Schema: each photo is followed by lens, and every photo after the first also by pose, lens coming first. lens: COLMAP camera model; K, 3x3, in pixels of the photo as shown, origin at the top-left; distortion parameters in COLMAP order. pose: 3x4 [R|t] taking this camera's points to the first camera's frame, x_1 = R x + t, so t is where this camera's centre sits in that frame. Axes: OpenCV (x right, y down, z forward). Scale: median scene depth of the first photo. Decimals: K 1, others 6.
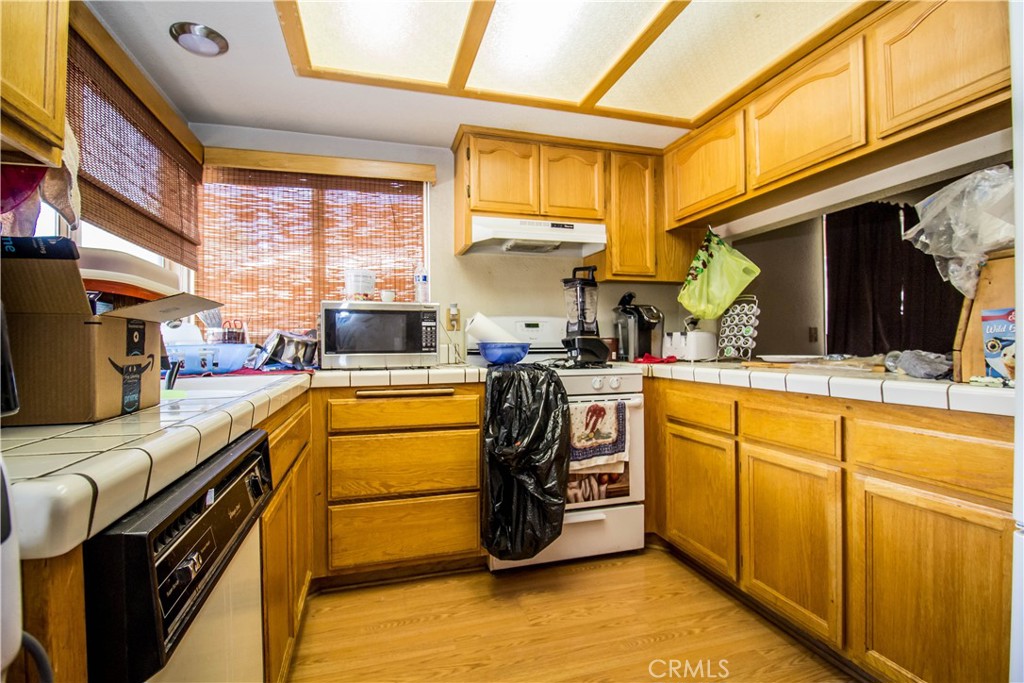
lens RADIAL K [[478.1, 0, 510.7], [0, 478.1, 338.8], [0, 0, 1]] dist [0.004087, -0.000023]
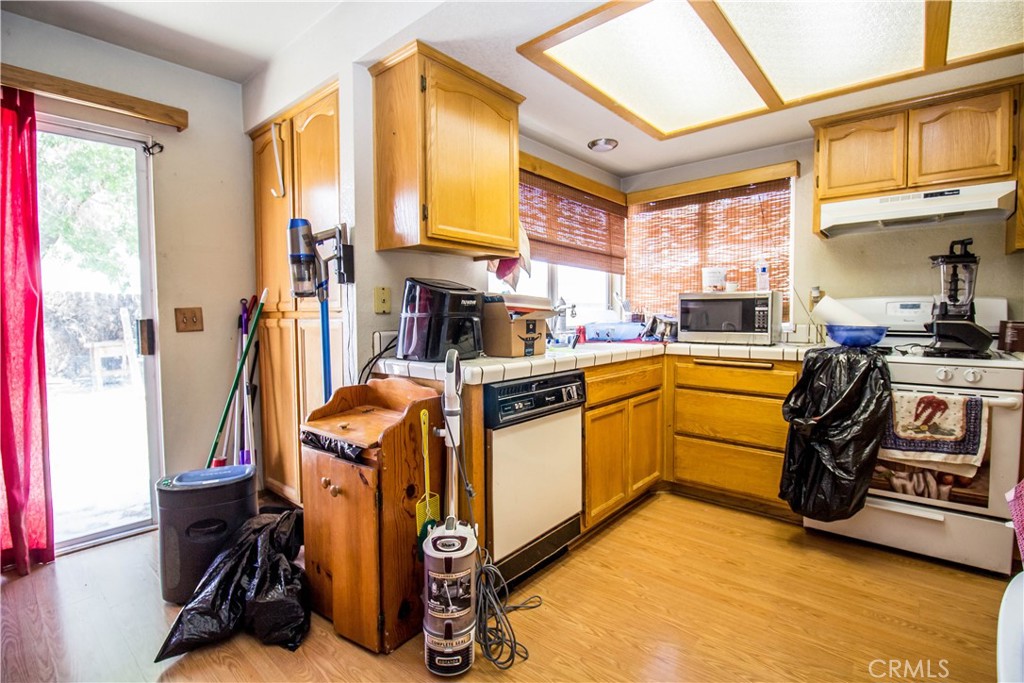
lens RADIAL K [[478.1, 0, 512.6], [0, 478.1, 338.4], [0, 0, 1]] dist [0.004087, -0.000023]
pose [[0.542215, 0.049092, -0.838804, 0.505528], [0.009141, 0.997888, 0.064311, -0.040567], [0.840190, -0.042538, 0.540621, -0.176049]]
